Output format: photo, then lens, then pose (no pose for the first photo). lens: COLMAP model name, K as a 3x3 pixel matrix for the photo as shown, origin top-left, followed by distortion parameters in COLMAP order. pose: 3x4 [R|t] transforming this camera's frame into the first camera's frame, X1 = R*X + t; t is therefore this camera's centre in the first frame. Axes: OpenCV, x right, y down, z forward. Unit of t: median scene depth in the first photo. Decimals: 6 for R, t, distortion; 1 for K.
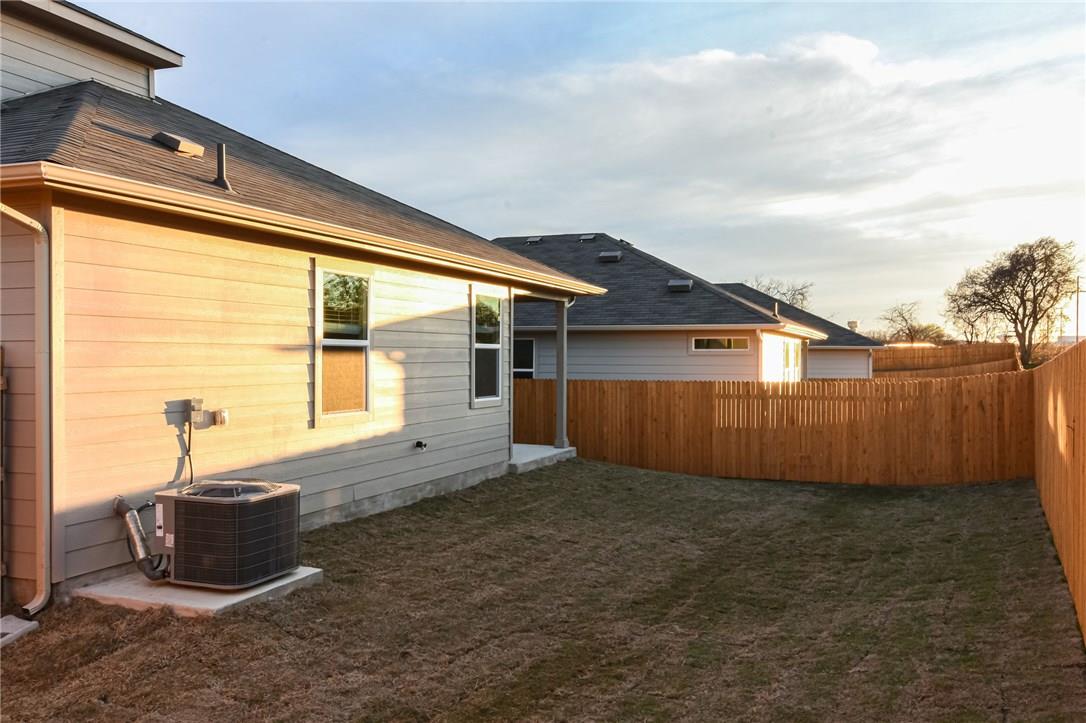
lens RADIAL K [[898.7, 0, 543.0], [0, 898.7, 361.5], [0, 0, 1]] dist [0.003694, -0.000388]
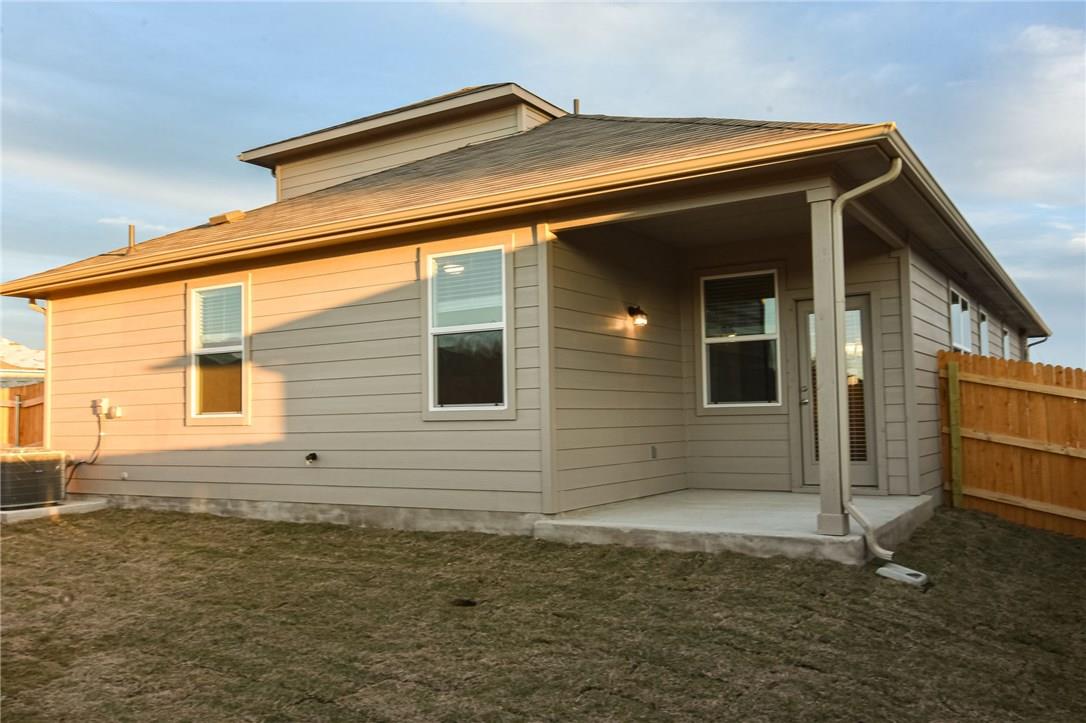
lens RADIAL K [[898.7, 0, 543.0], [0, 898.7, 361.5], [0, 0, 1]] dist [0.003694, -0.000388]
pose [[-0.171147, -0.067690, -0.982918, 0.732627], [0.007663, 0.997515, -0.070030, 0.067497], [0.985216, -0.019518, -0.170203, 1.465521]]
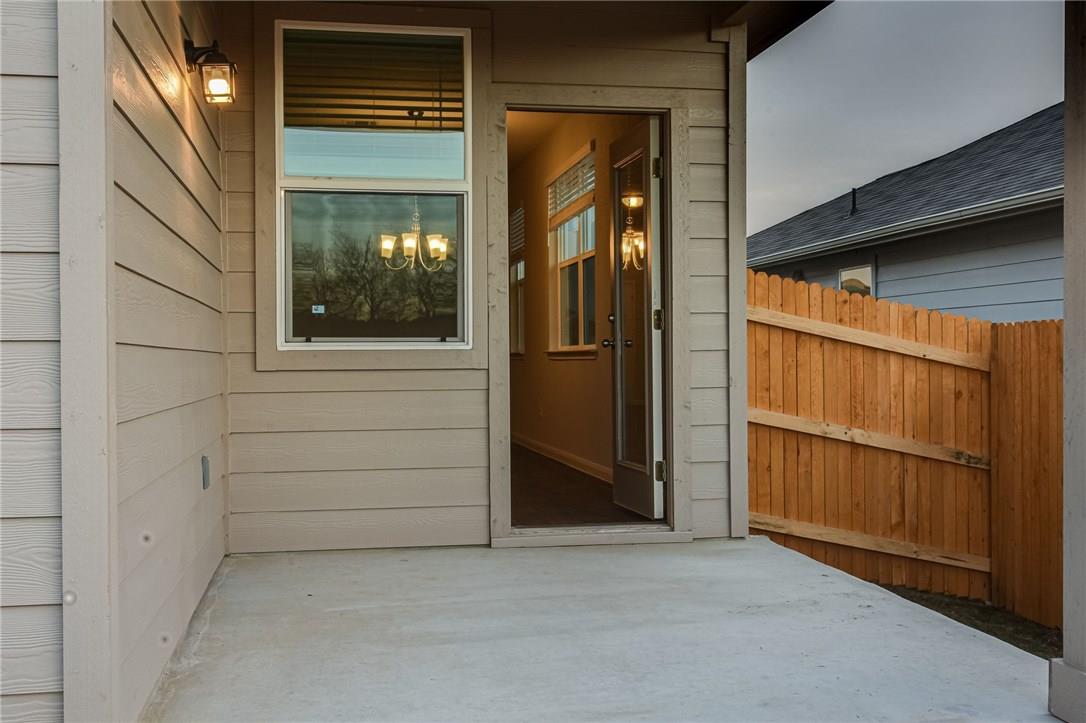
lens RADIAL K [[1215.6, 0, 543.0], [0, 1215.6, 361.5], [0, 0, 1]] dist [0.014979, 0.008609]
pose [[0.537958, -0.004036, -0.842962, 0.374443], [-0.000924, 0.999985, -0.005378, 0.060649], [0.842971, 0.003672, 0.537947, 1.331770]]
